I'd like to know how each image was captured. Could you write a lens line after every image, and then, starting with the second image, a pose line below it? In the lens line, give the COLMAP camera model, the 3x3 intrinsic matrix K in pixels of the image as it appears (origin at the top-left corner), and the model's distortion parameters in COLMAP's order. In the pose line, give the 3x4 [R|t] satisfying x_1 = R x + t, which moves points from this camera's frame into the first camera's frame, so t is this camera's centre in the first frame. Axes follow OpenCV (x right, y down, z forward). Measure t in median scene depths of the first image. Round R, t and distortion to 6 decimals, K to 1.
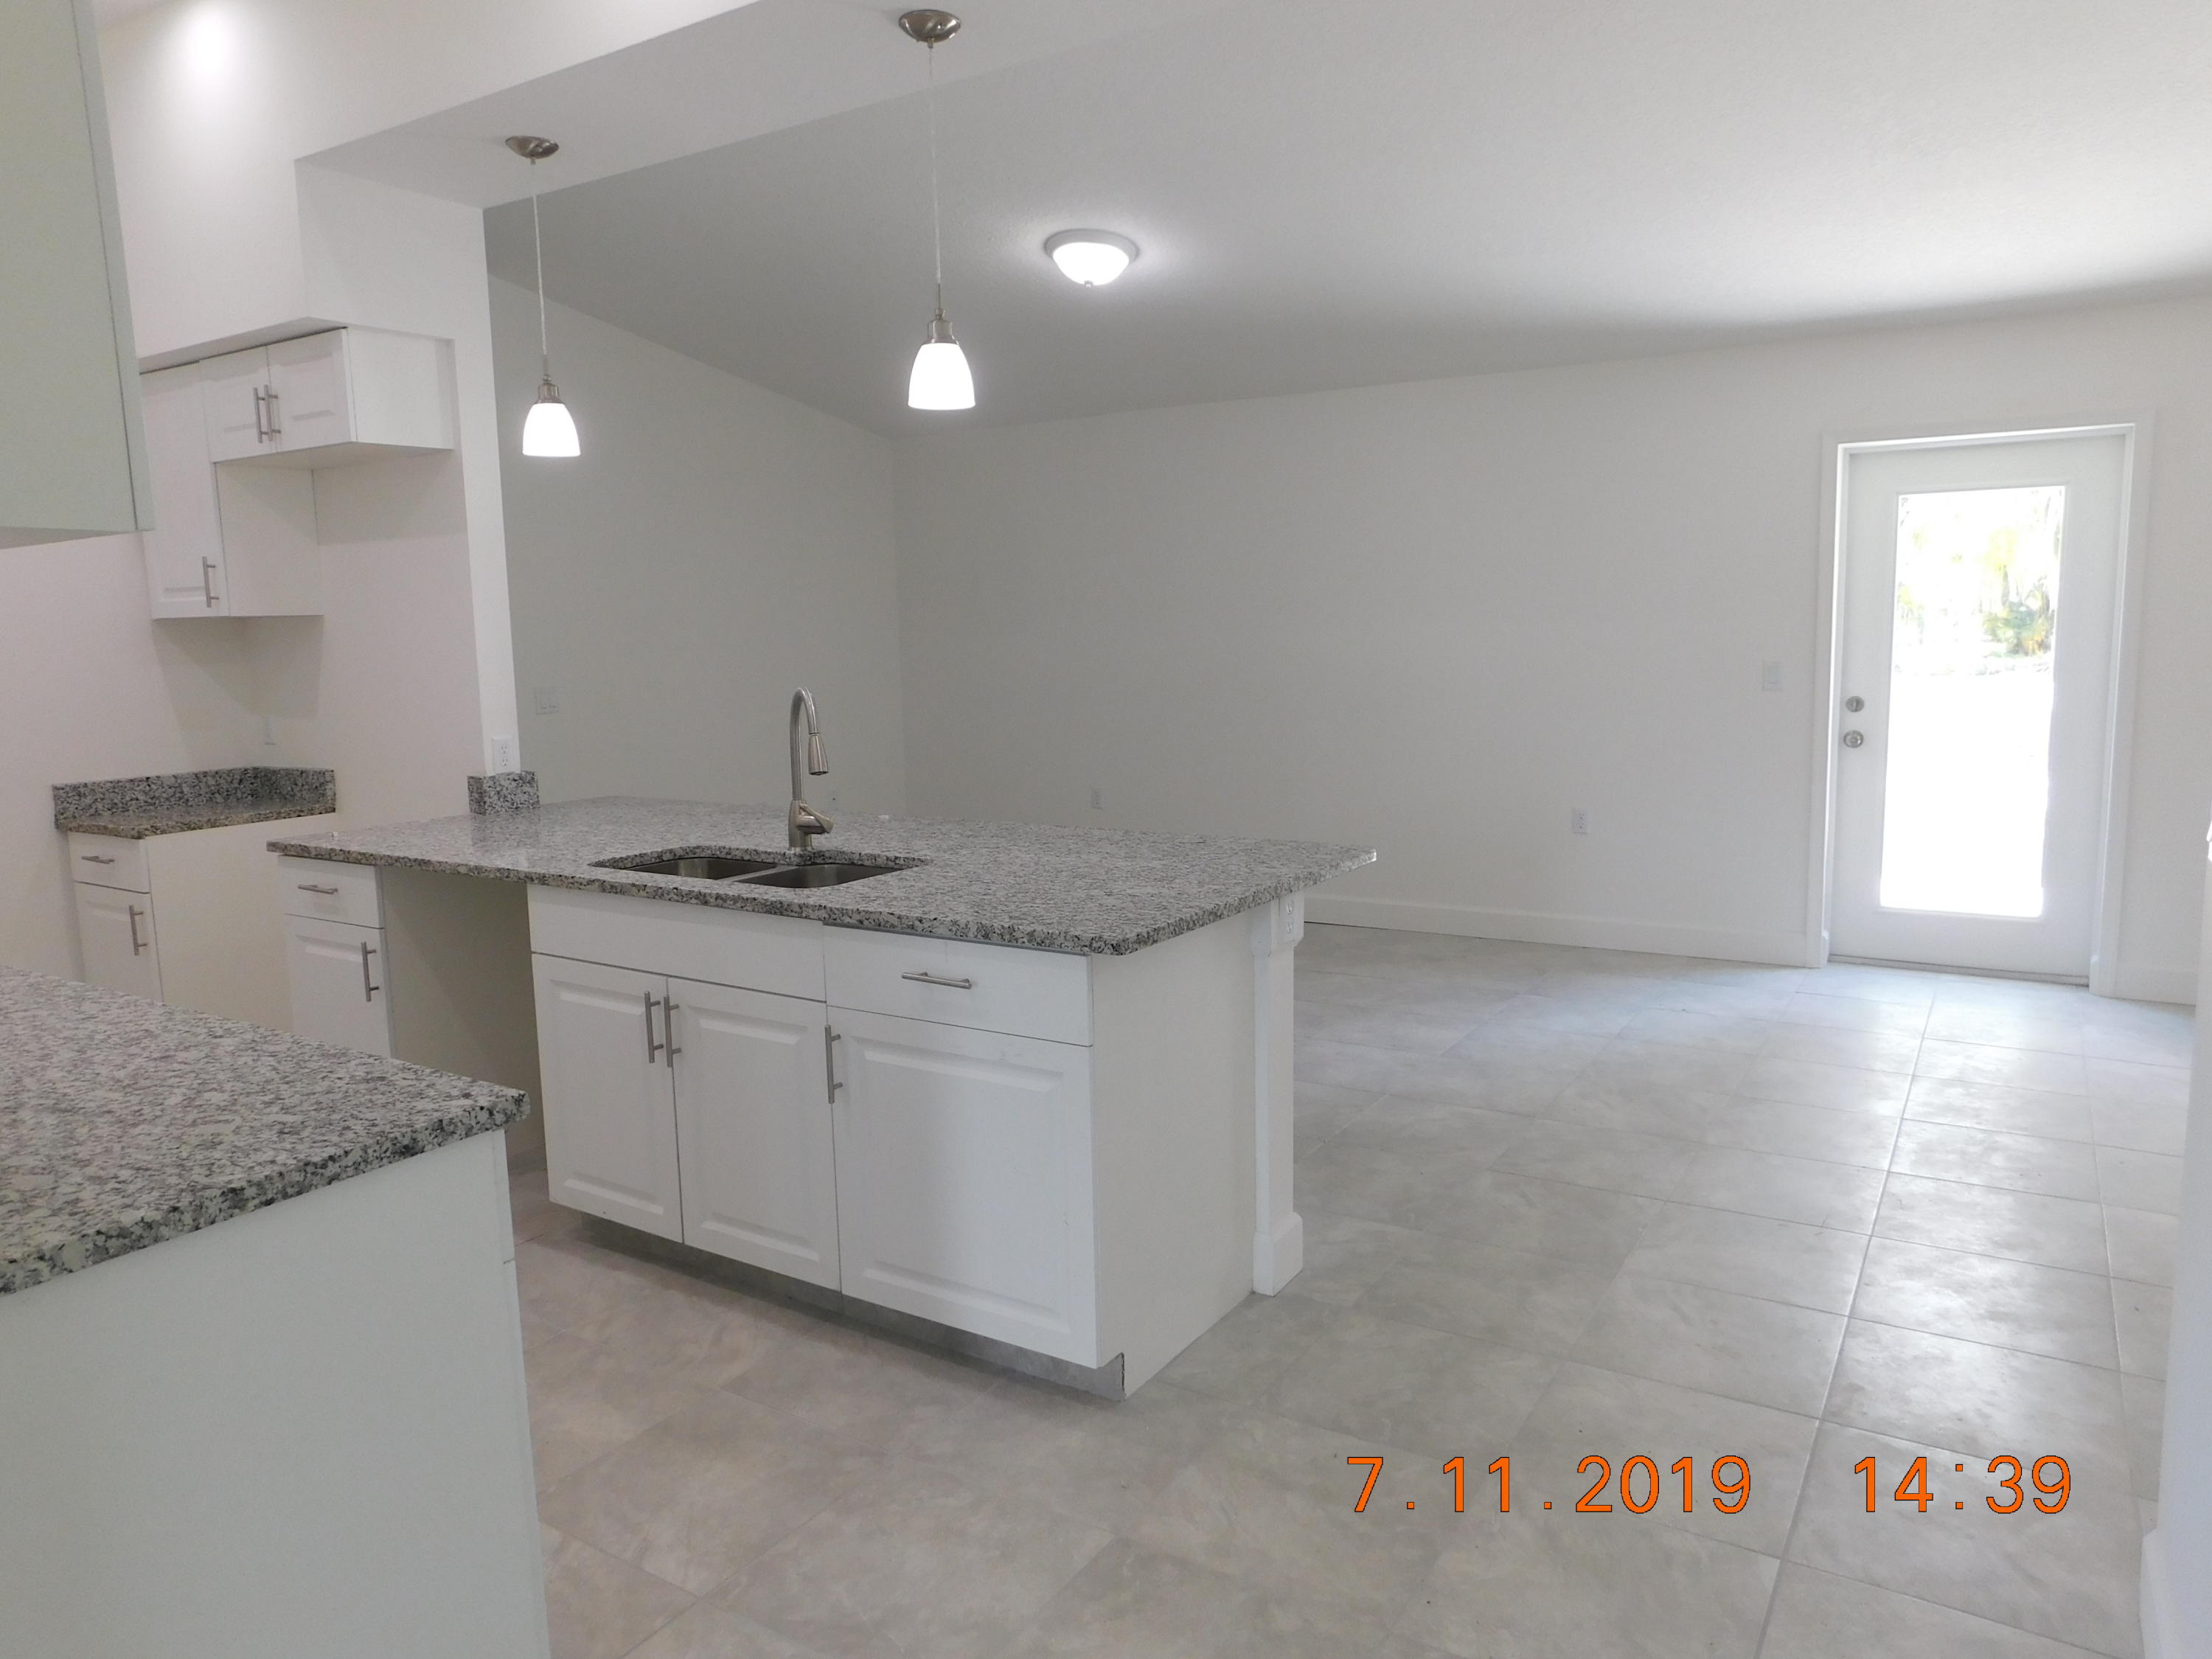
lens RADIAL K [[1477.7, 0, 1094.5], [0, 1477.7, 823.5], [0, 0, 1]] dist [-0.044910, 0.036845]
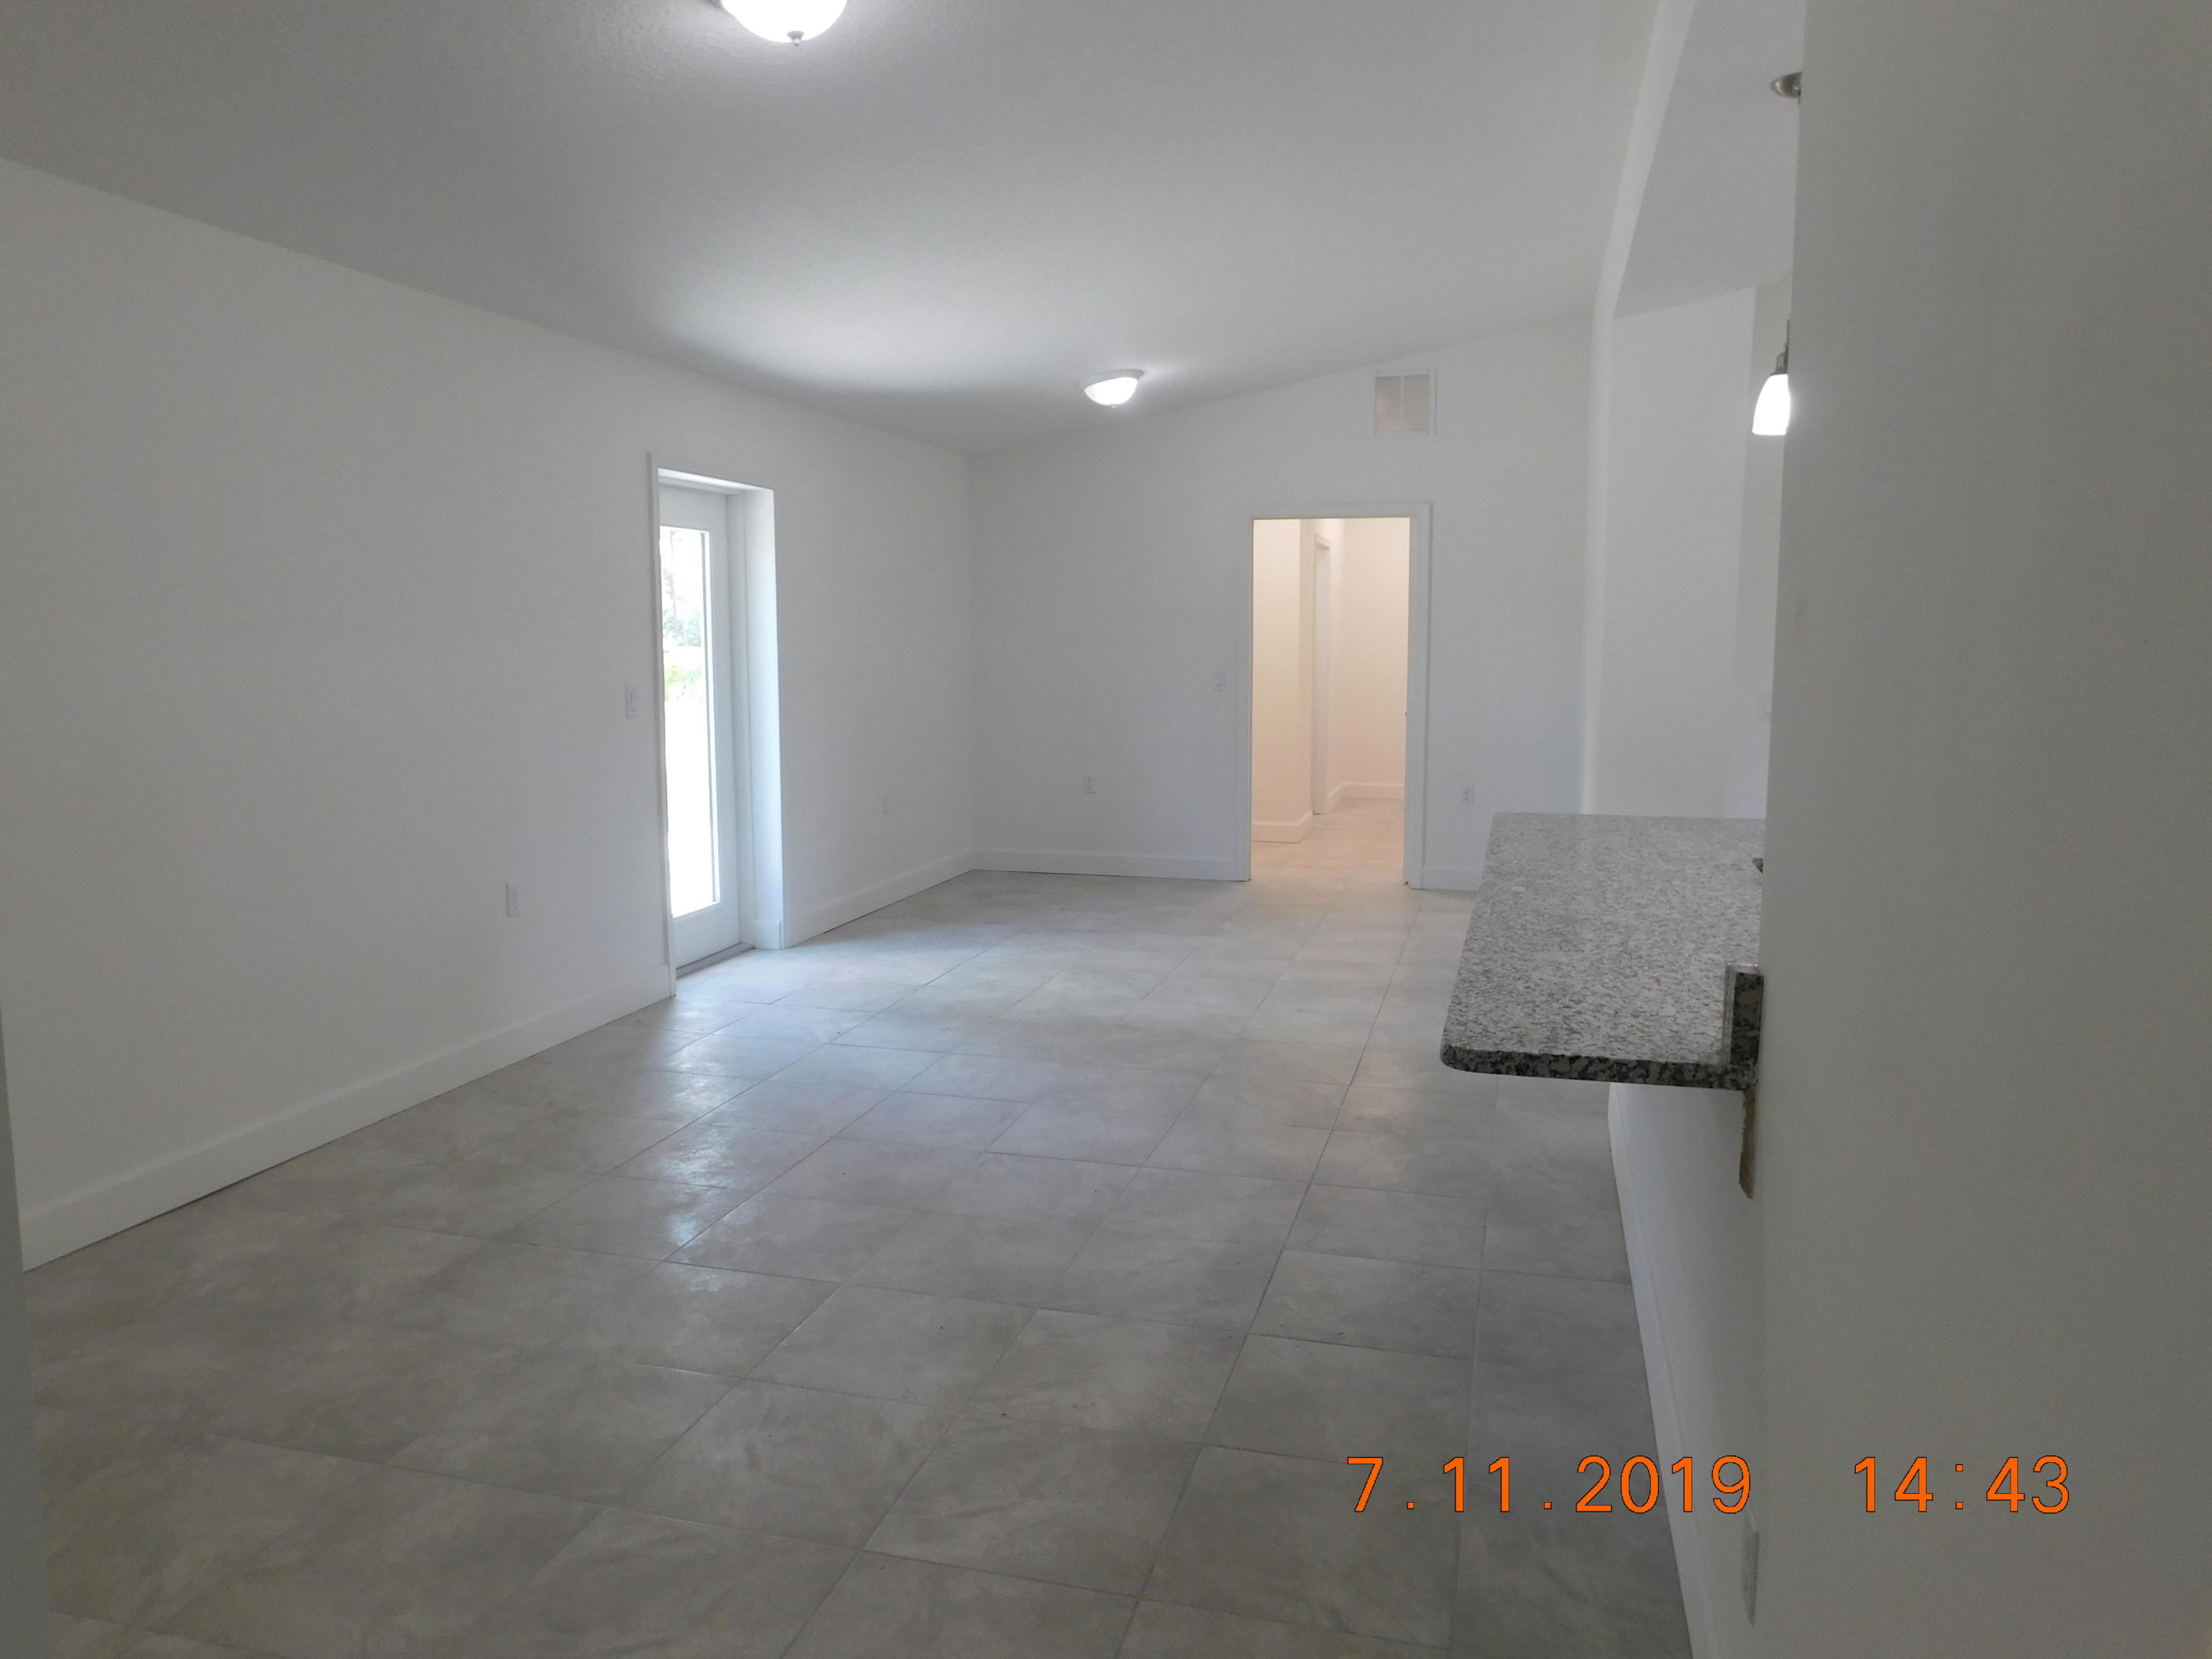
lens RADIAL K [[1559.6, 0, 1113.8], [0, 1559.6, 829.9], [0, 0, 1]] dist [-0.001490, 0.000649]
pose [[-0.301462, -0.096778, 0.948554, -0.884330], [0.133096, 0.980824, 0.142370, -0.183115], [-0.944143, 0.169168, -0.282801, 1.521982]]
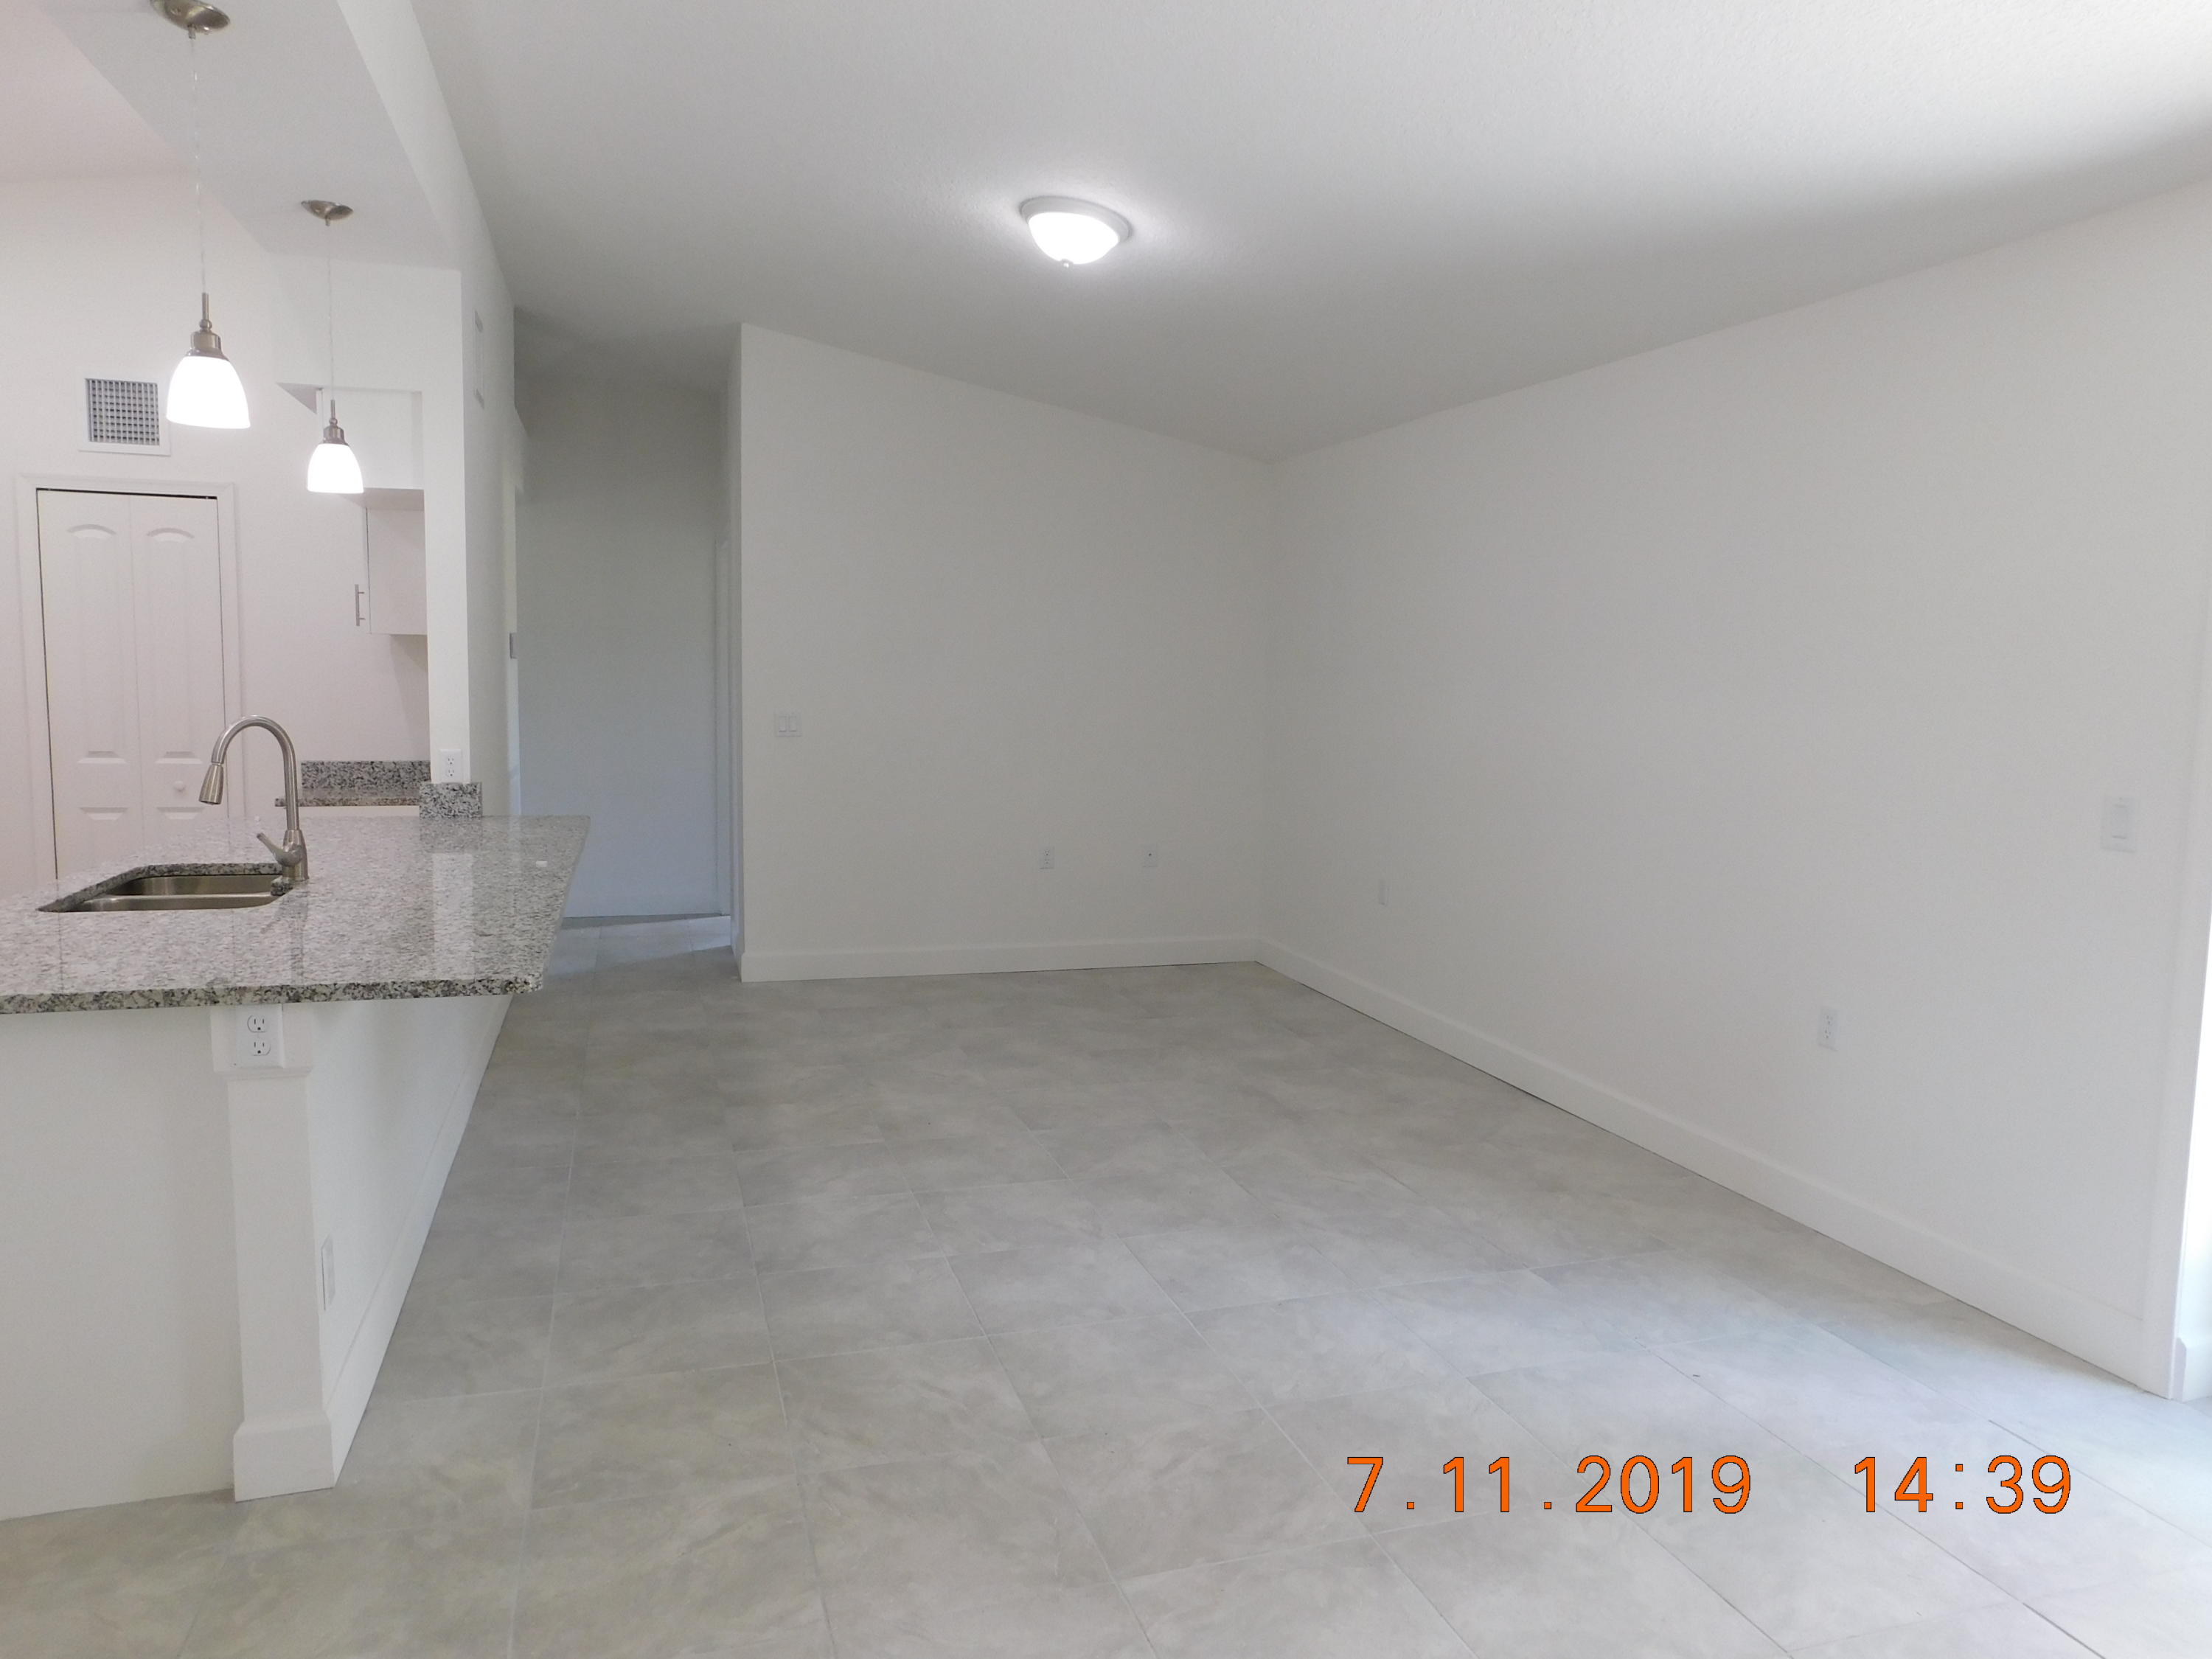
lens RADIAL K [[1477.7, 0, 1109.7], [0, 1477.7, 819.4], [0, 0, 1]] dist [-0.044910, 0.036845]
pose [[0.768310, 0.104285, -0.631526, 0.783316], [-0.123621, 0.992238, 0.013453, -0.096777], [0.628027, 0.067734, 0.775238, 0.542456]]
